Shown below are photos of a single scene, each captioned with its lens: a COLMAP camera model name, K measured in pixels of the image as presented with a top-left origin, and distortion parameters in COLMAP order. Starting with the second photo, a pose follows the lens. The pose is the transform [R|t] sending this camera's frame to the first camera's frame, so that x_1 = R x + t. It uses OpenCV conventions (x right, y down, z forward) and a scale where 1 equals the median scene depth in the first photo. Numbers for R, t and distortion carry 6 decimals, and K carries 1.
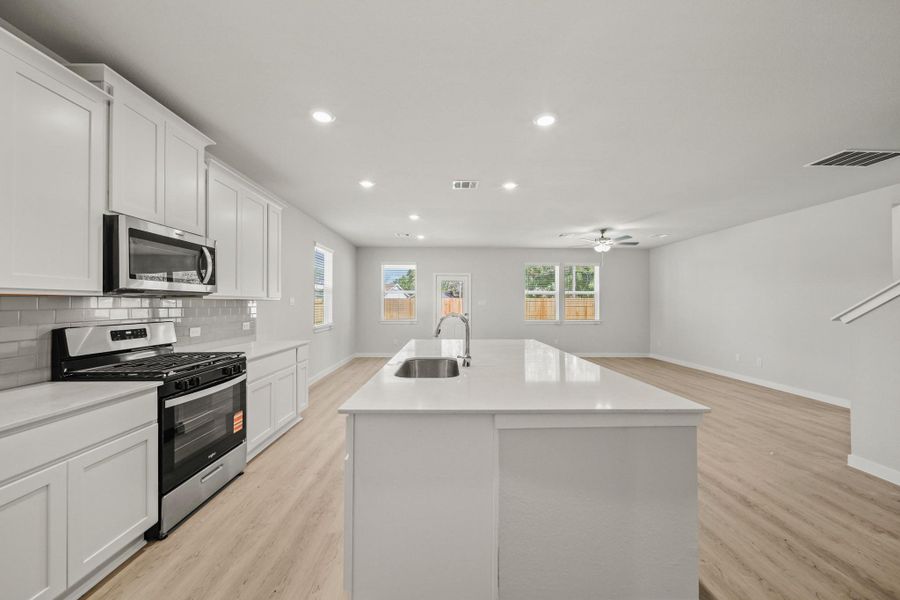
lens RADIAL K [[325.4, 0, 448.6], [0, 325.4, 300.1], [0, 0, 1]] dist [-0.000287, -0.000228]
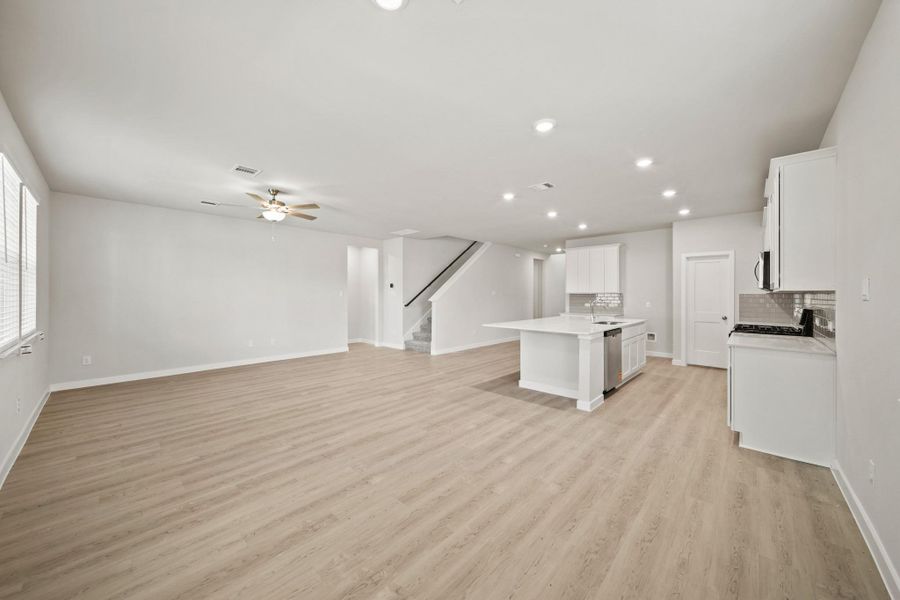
lens RADIAL K [[325.4, 0, 448.6], [0, 325.4, 300.1], [0, 0, 1]] dist [-0.000287, -0.000228]
pose [[-0.722661, -0.015673, 0.691025, -0.660370], [-0.011832, 0.999877, 0.010304, 0.028648], [-0.691101, -0.000730, -0.722758, 2.751182]]
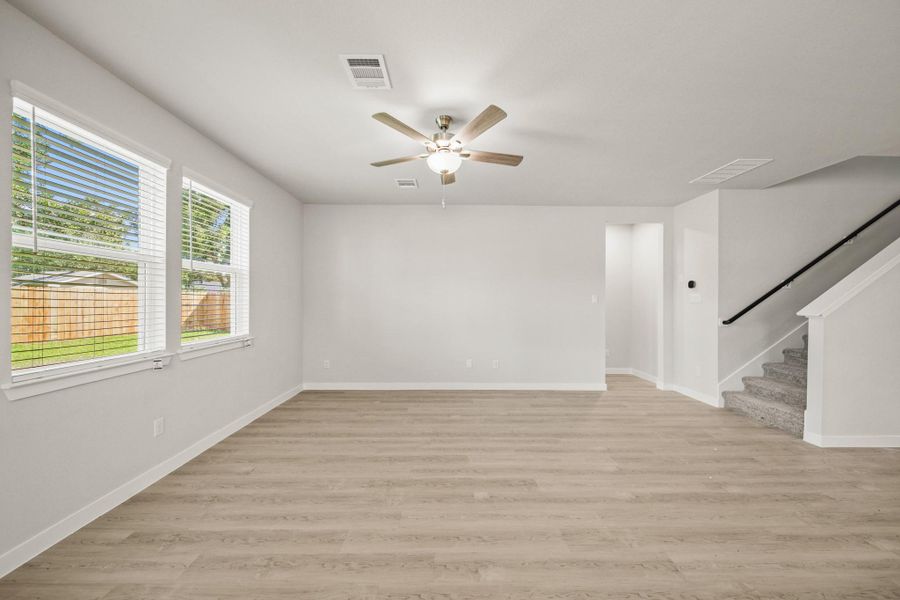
lens RADIAL K [[325.4, 0, 448.6], [0, 325.4, 300.1], [0, 0, 1]] dist [-0.000287, -0.000228]
pose [[0.003185, -0.003256, 0.999990, 0.122589], [-0.015853, 0.999869, 0.003306, 0.025947], [-0.999869, -0.015864, 0.003133, 2.184305]]
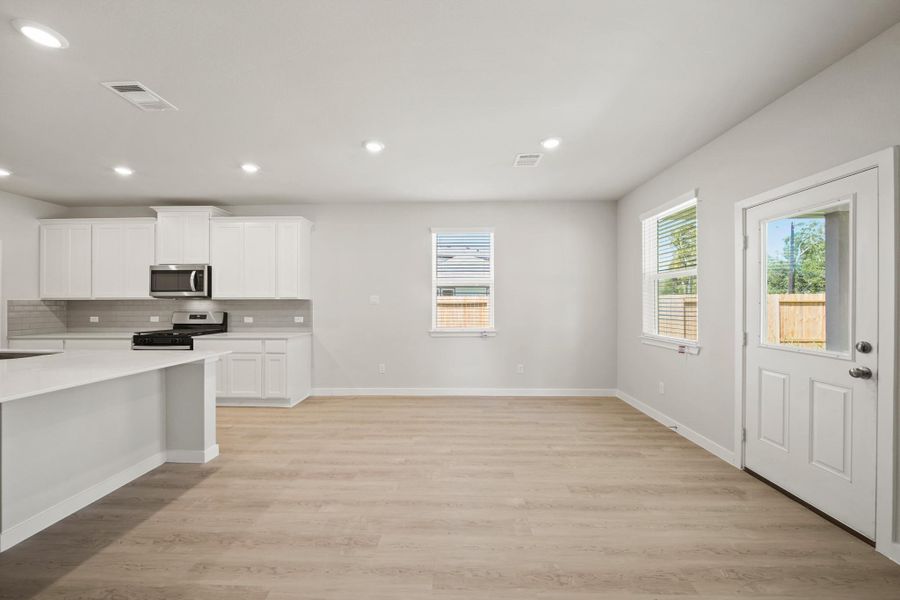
lens RADIAL K [[320.5, 0, 450.0], [0, 320.5, 300.0], [0, 0, 1]] dist [-0.001207, -0.000404]
pose [[-0.039278, -0.010641, -0.999172, 0.822330], [0.011866, 0.999868, -0.011115, 0.029287], [0.999158, -0.012292, -0.039146, 2.150118]]
